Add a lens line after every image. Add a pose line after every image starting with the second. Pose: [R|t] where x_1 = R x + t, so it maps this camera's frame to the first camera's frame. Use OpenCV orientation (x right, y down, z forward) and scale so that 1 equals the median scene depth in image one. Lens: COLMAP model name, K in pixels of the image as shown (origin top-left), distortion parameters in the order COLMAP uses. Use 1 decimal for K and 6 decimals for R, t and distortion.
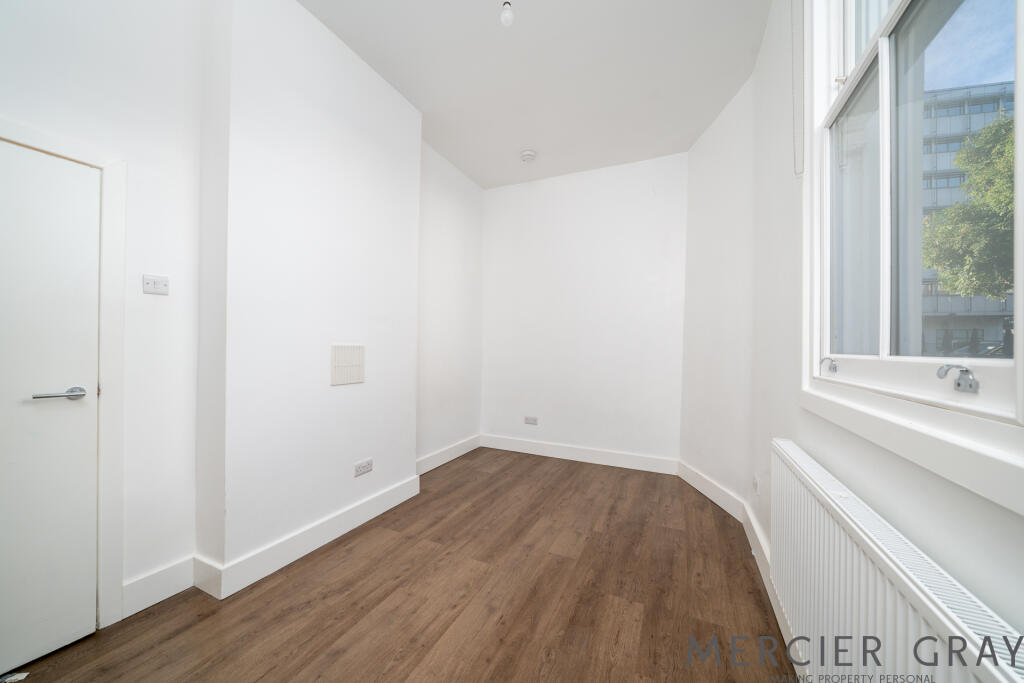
lens RADIAL K [[345.8, 0, 487.8], [0, 345.8, 348.1], [0, 0, 1]] dist [0.002859, 0.000117]
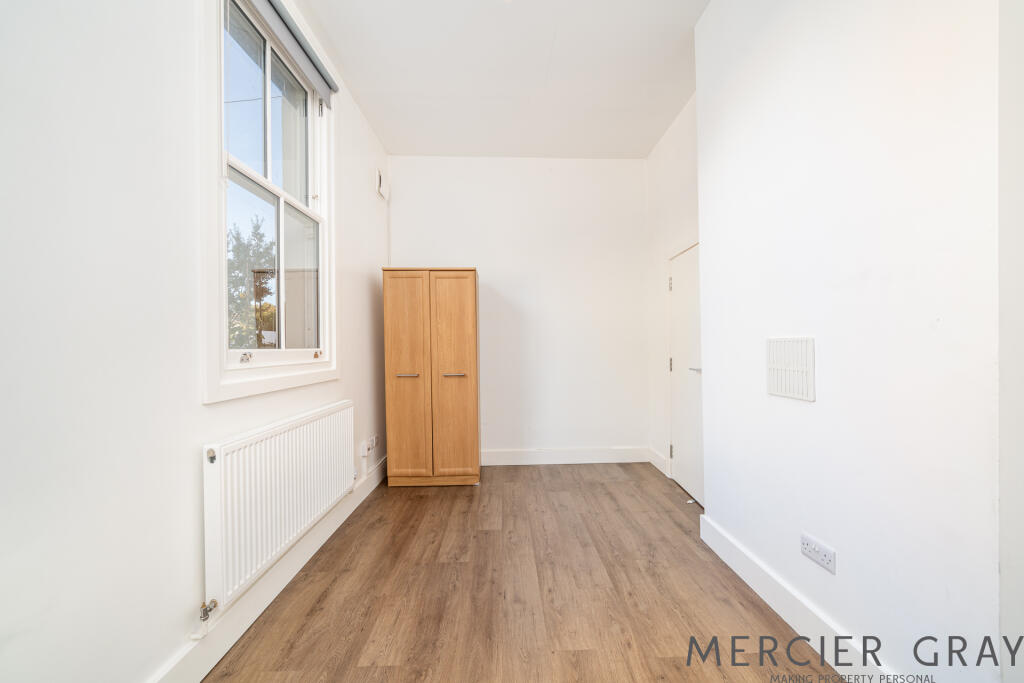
lens RADIAL K [[385.4, 0, 504.3], [0, 385.4, 344.6], [0, 0, 1]] dist [0.000171, -0.000265]
pose [[-0.870542, -0.001694, -0.492091, 0.585477], [0.000304, 0.999992, -0.003981, 0.009566], [0.492093, -0.003615, -0.870535, 1.911124]]
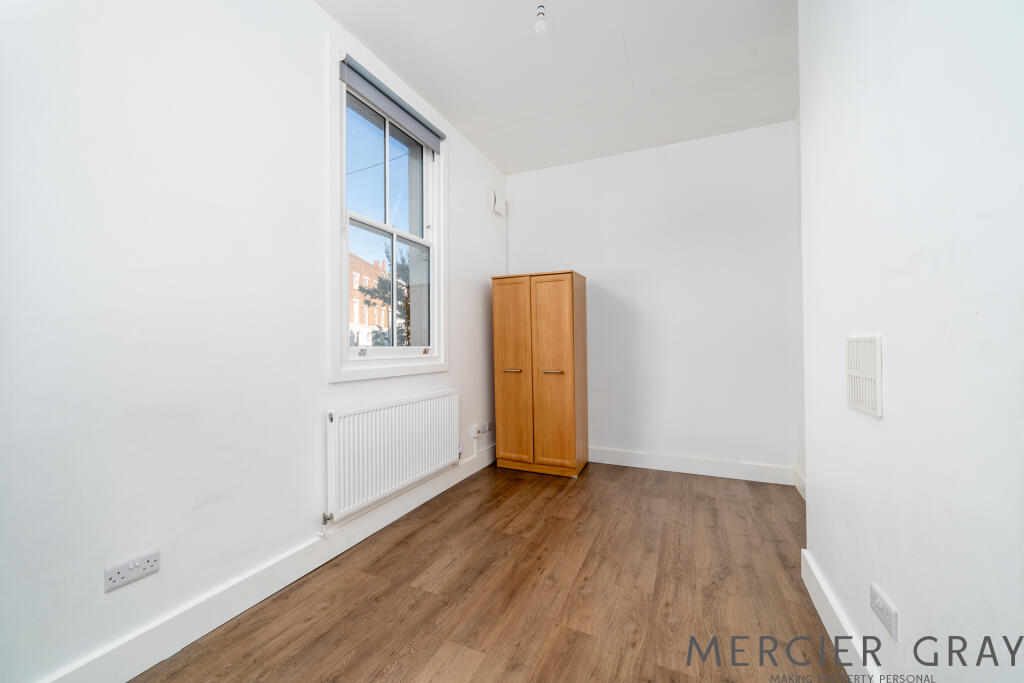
lens RADIAL K [[385.4, 0, 504.2], [0, 385.4, 343.1], [0, 0, 1]] dist [0.000171, -0.000265]
pose [[-0.998201, -0.004316, -0.059798, 0.233227], [-0.004212, 0.999989, -0.001871, 0.005165], [0.059806, -0.001616, -0.998209, 2.161590]]
